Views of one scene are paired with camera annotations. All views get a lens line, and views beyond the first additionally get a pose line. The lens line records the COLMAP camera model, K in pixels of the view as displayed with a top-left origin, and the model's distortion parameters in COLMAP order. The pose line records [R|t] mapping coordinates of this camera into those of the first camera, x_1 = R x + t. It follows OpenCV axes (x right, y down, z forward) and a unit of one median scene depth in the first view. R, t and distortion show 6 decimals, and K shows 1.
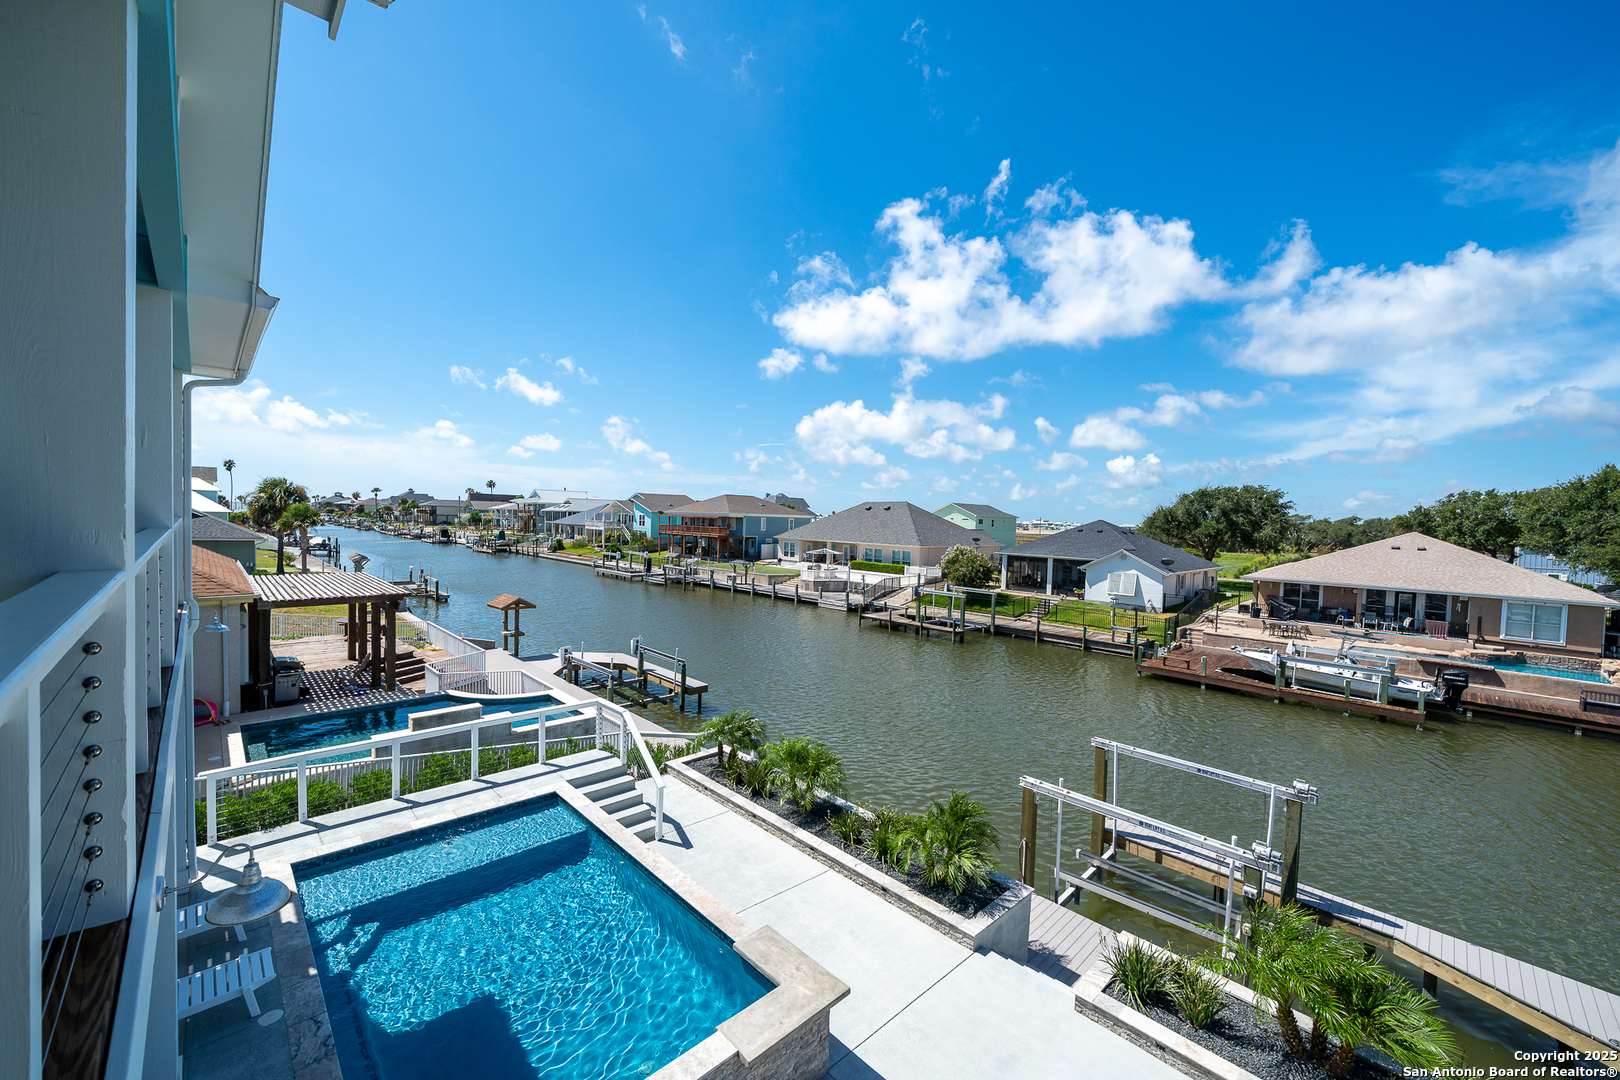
lens RADIAL K [[634.9, 0, 796.4], [0, 634.9, 536.9], [0, 0, 1]] dist [-0.002717, 0.000208]
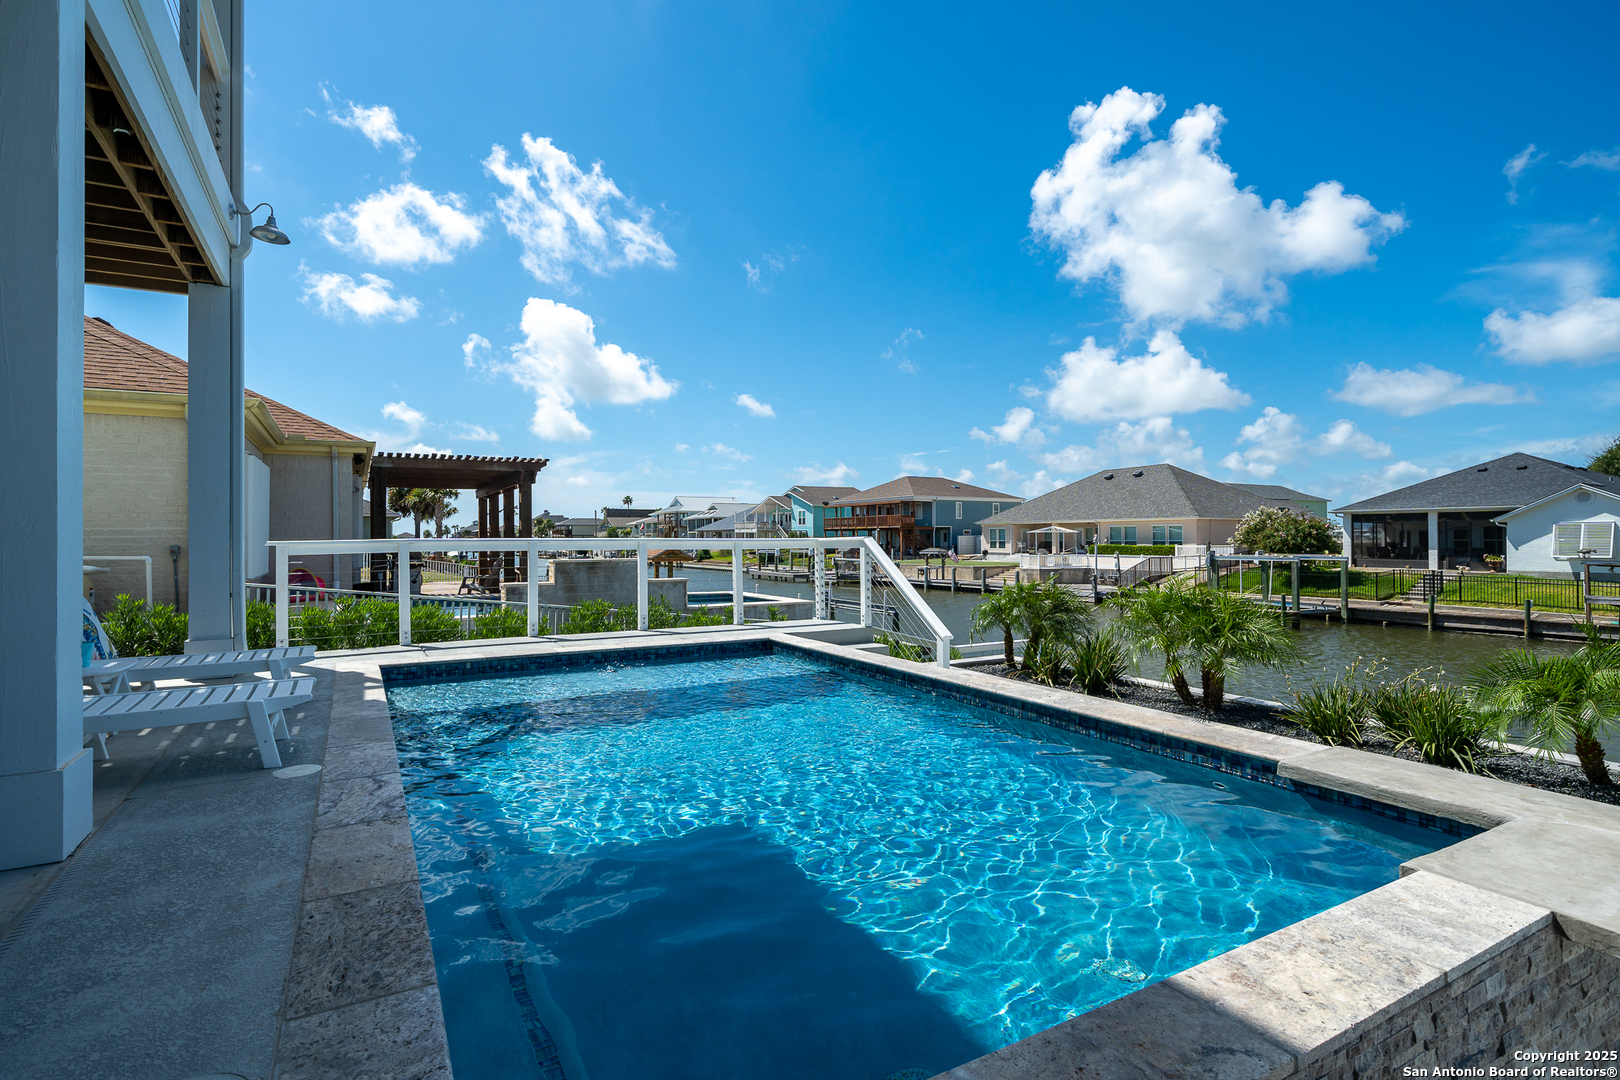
lens RADIAL K [[783.7, 0, 775.9], [0, 783.7, 530.8], [0, 0, 1]] dist [0.004205, 0.000262]
pose [[0.965432, -0.037956, -0.257876, -0.046332], [0.027049, 0.998588, -0.045714, 0.086604], [0.259247, 0.037159, 0.965096, 0.073393]]
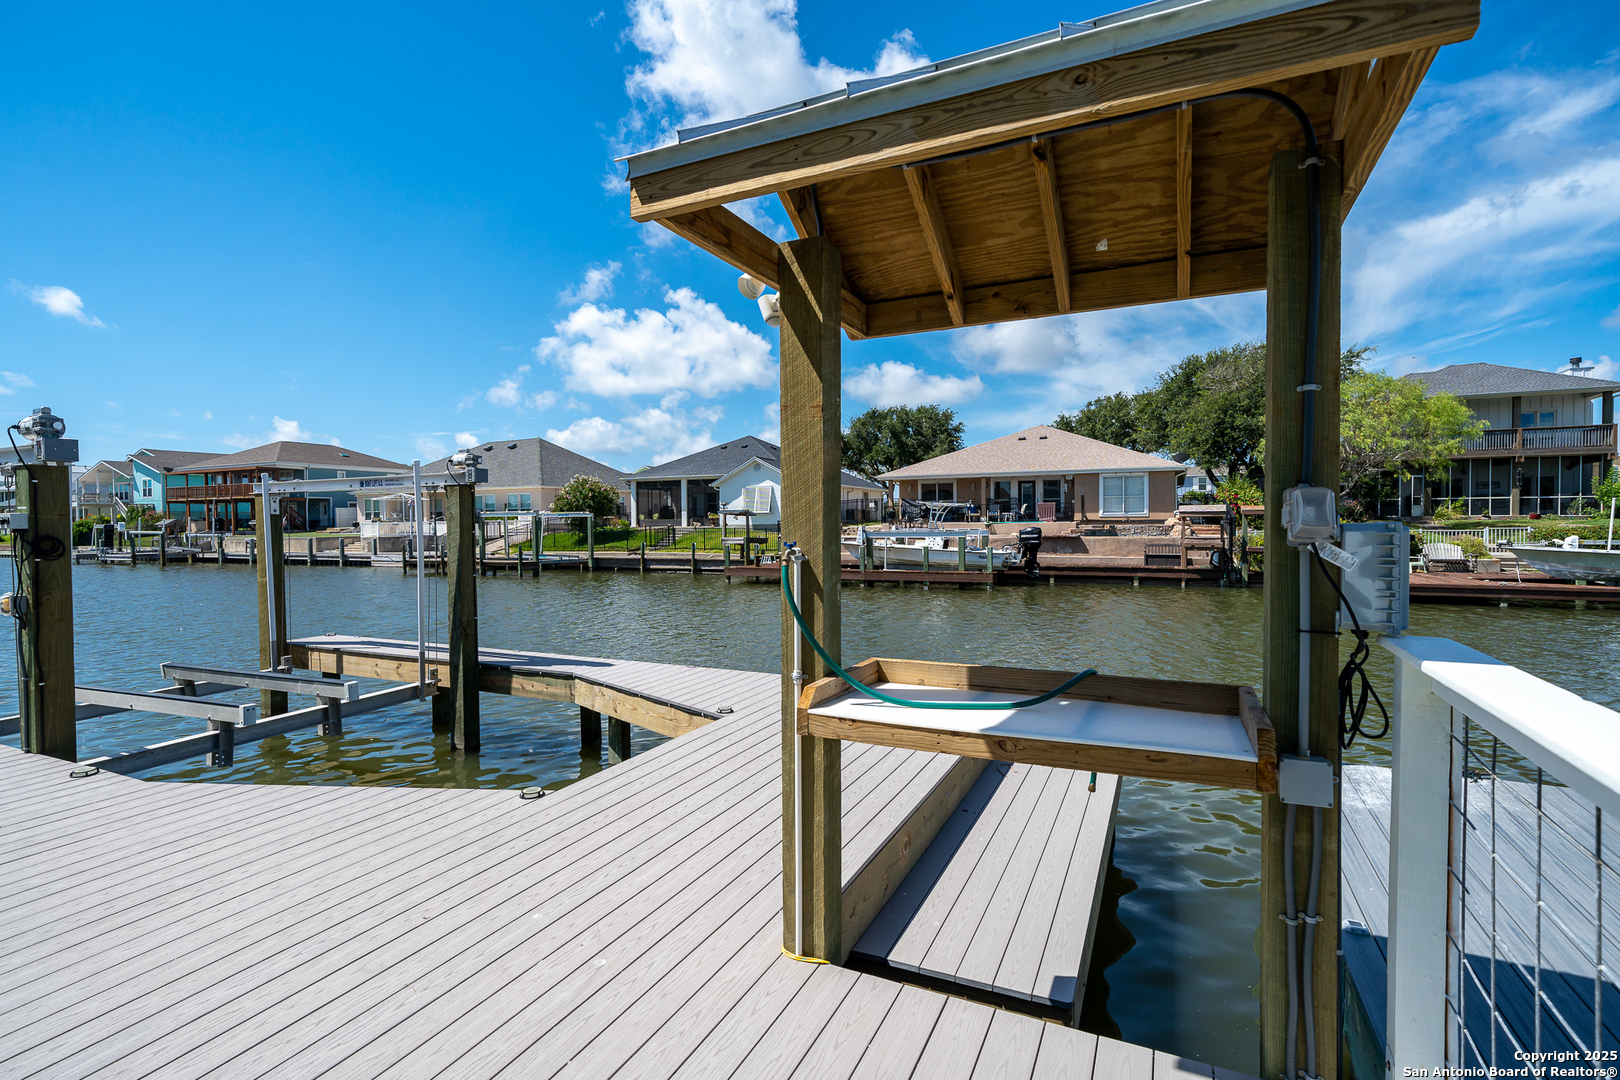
lens RADIAL K [[781.2, 0, 794.4], [0, 781.2, 534.5], [0, 0, 1]] dist [-0.002407, -0.000324]
pose [[0.935870, -0.044604, 0.349511, 0.230883], [0.048233, 0.998835, -0.001681, 0.133712], [-0.349029, 0.018431, 0.936931, 0.064837]]
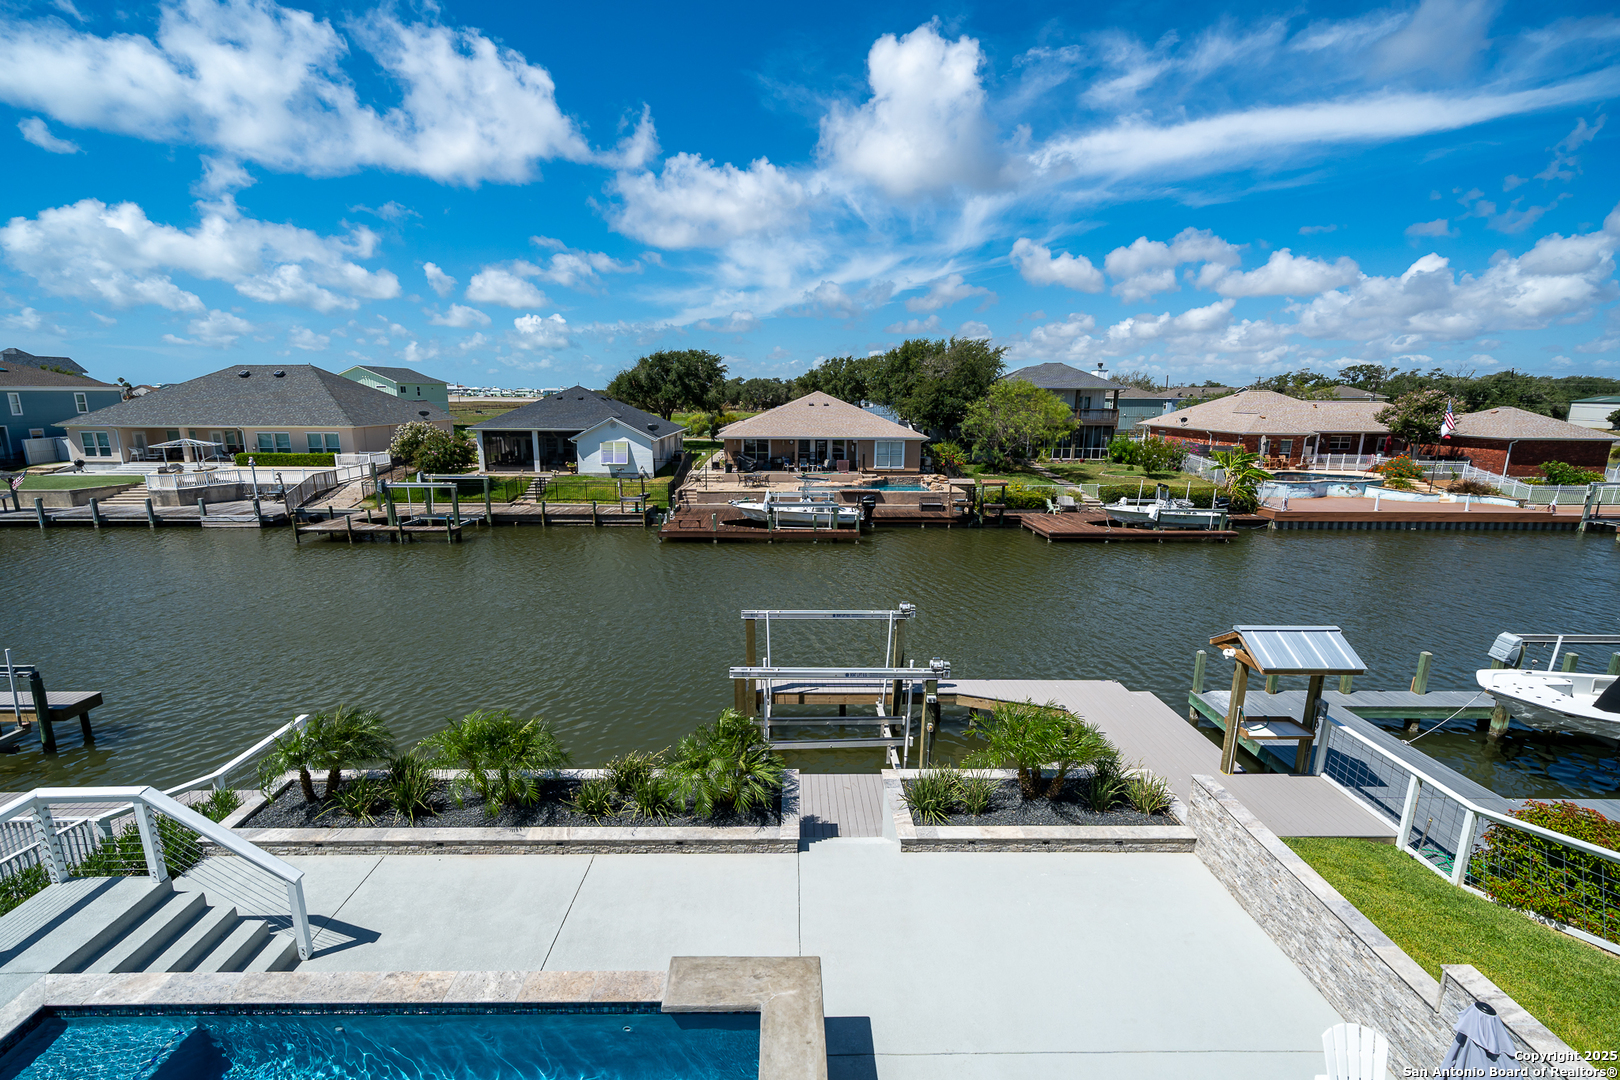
lens RADIAL K [[690.7, 0, 801.5], [0, 690.7, 534.0], [0, 0, 1]] dist [-0.000166, 0.000152]
pose [[0.675448, -0.174138, 0.716551, -0.083040], [0.038009, 0.978647, 0.202005, -0.008291], [-0.736427, -0.109208, 0.667644, 0.072420]]
